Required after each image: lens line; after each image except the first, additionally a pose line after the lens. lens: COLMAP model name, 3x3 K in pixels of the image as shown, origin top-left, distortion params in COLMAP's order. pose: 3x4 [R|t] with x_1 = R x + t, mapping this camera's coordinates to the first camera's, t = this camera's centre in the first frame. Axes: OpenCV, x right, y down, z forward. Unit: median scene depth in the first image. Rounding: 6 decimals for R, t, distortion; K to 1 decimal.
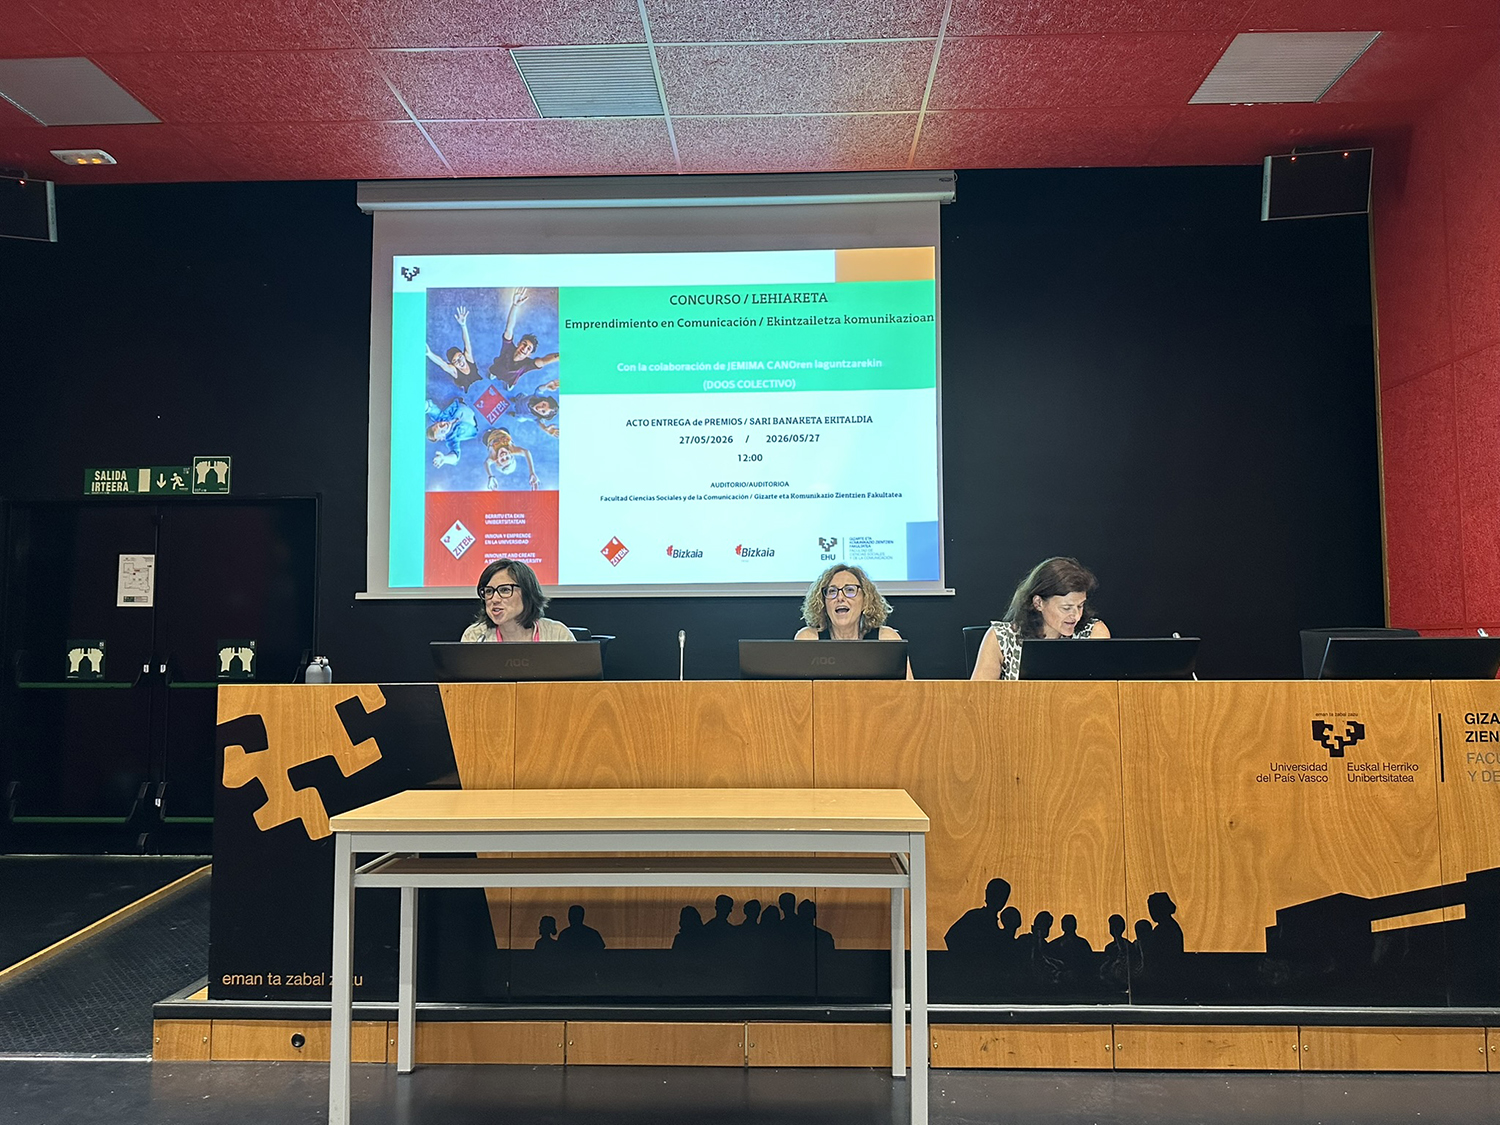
lens RADIAL K [[1108.3, 0, 750.0], [0, 1108.3, 562.5], [0, 0, 1]] dist [0.009612, -0.013692]
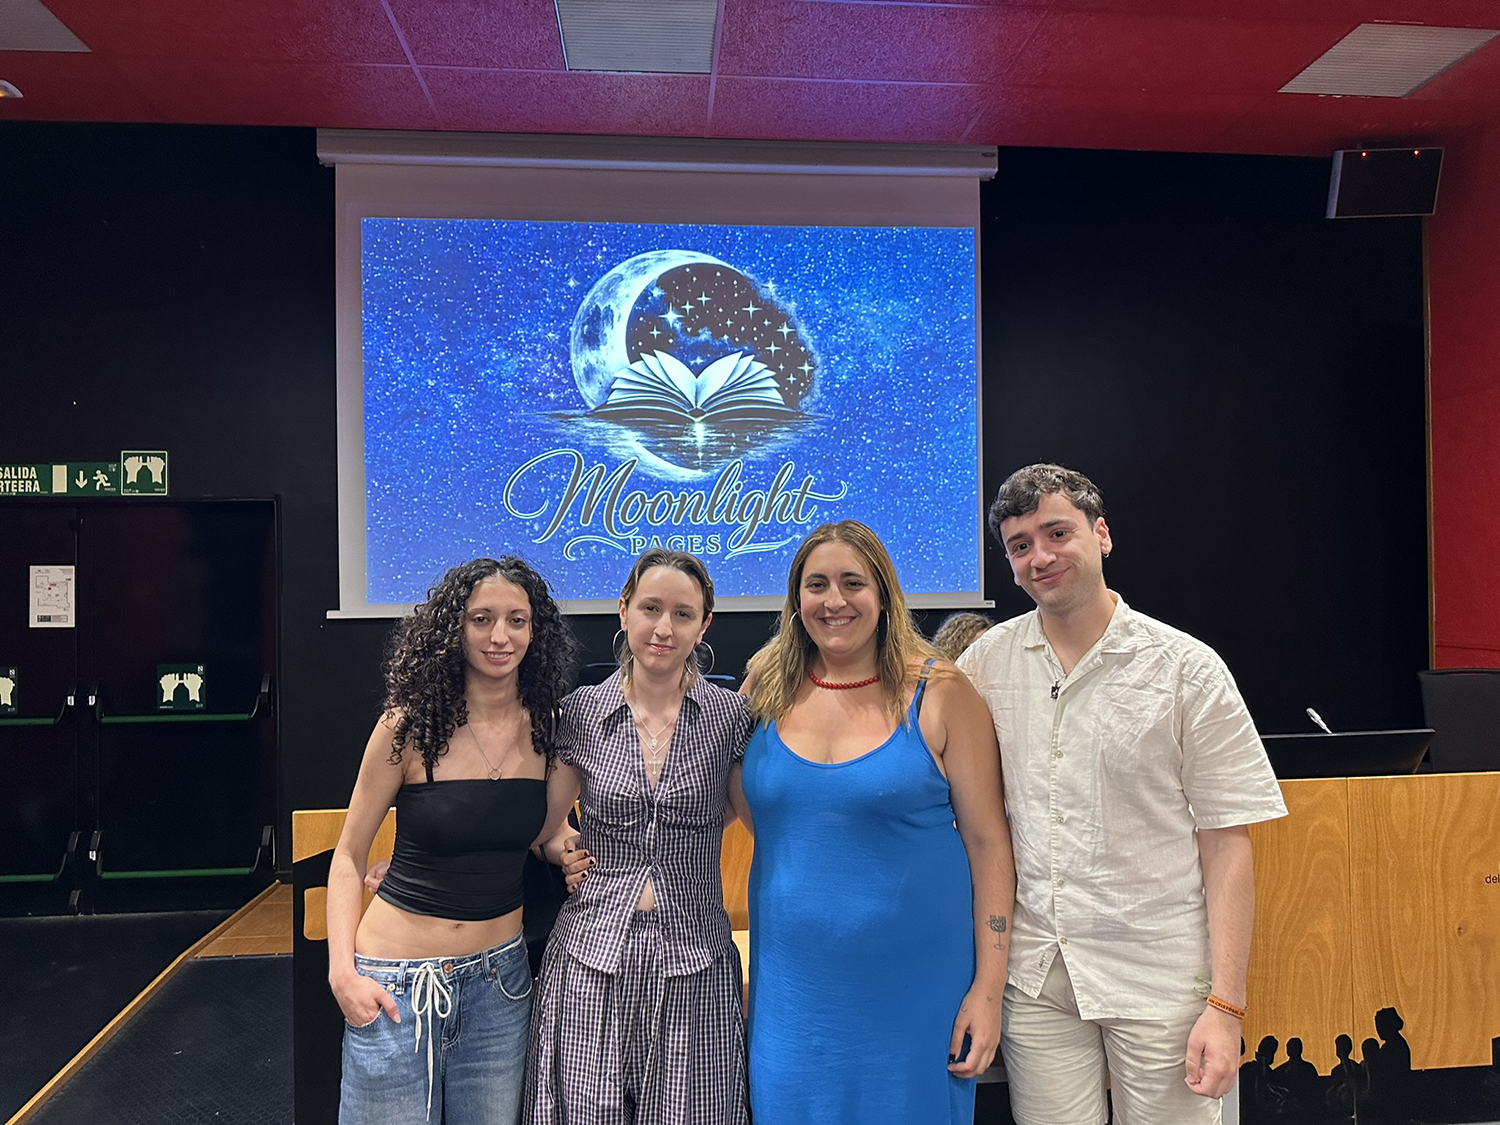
lens RADIAL K [[1114.1, 0, 761.2], [0, 1114.1, 567.6], [0, 0, 1]] dist [0.001845, -0.009959]
pose [[0.991354, -0.006397, 0.131061, -0.254270], [-0.001748, 0.998078, 0.061940, -0.118004], [-0.131206, -0.061634, 0.989437, 0.178782]]
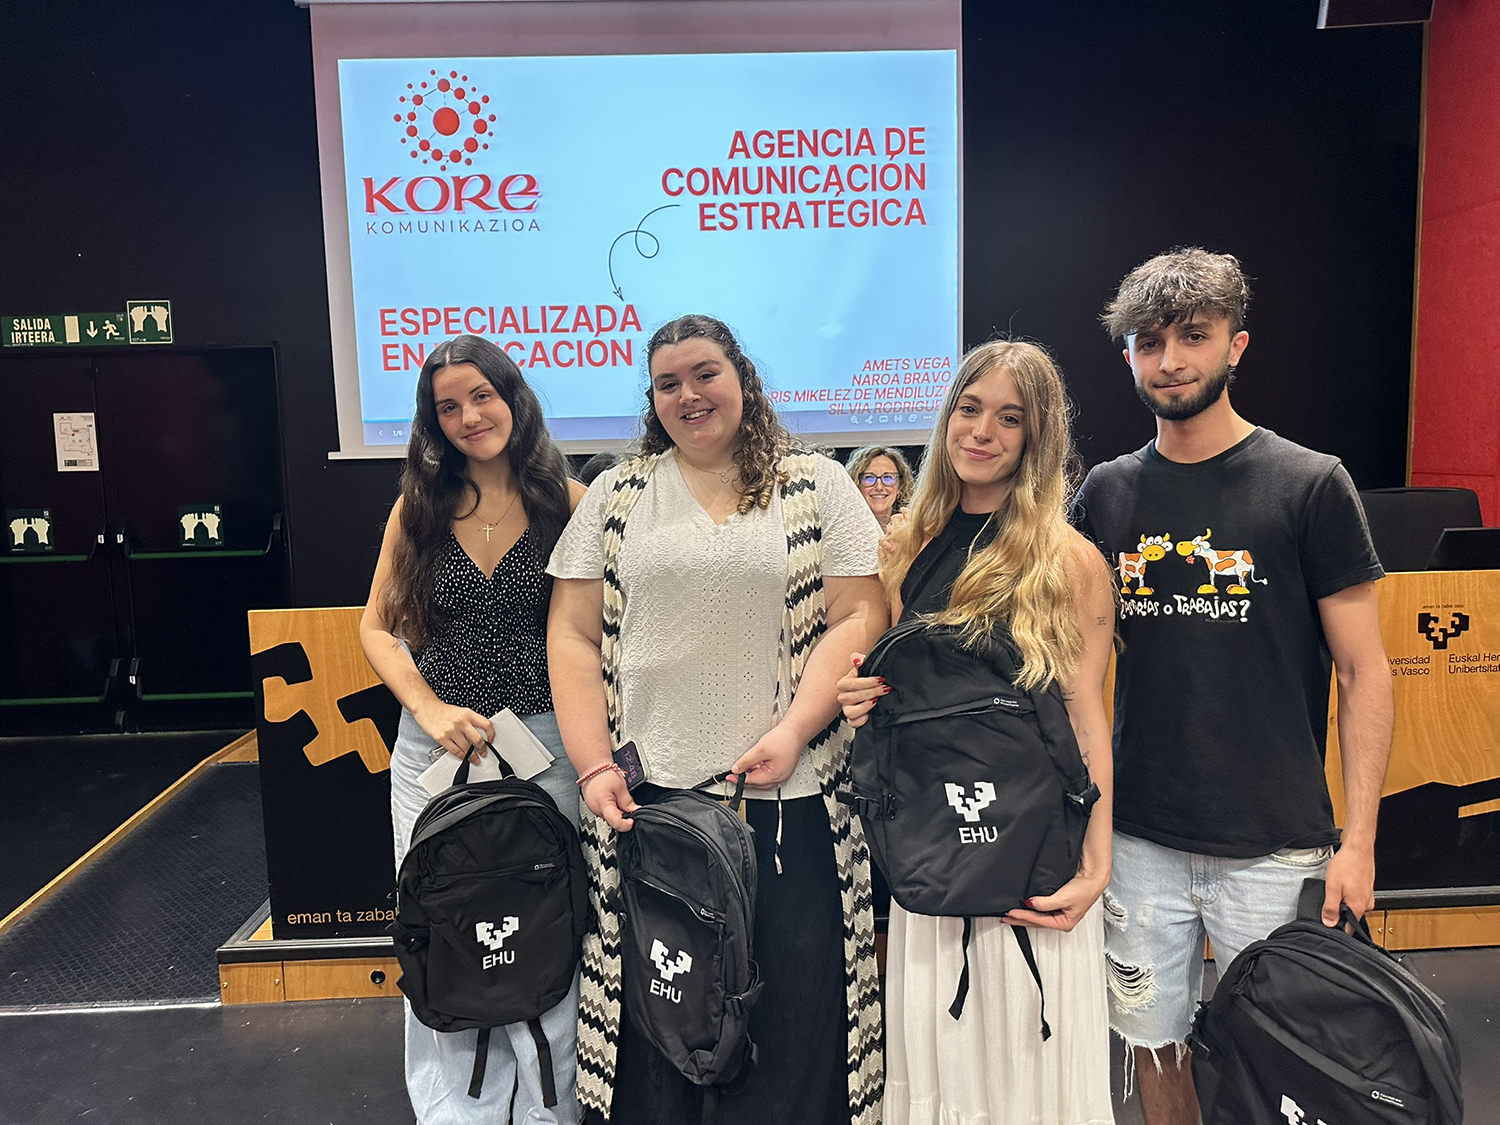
lens RADIAL K [[1114.1, 0, 761.2], [0, 1114.1, 567.6], [0, 0, 1]] dist [0.001845, -0.009959]
pose [[0.996678, -0.030016, 0.075706, -0.137850], [0.015449, 0.982407, 0.186111, -0.086236], [-0.079960, -0.184323, 0.979608, 0.099085]]
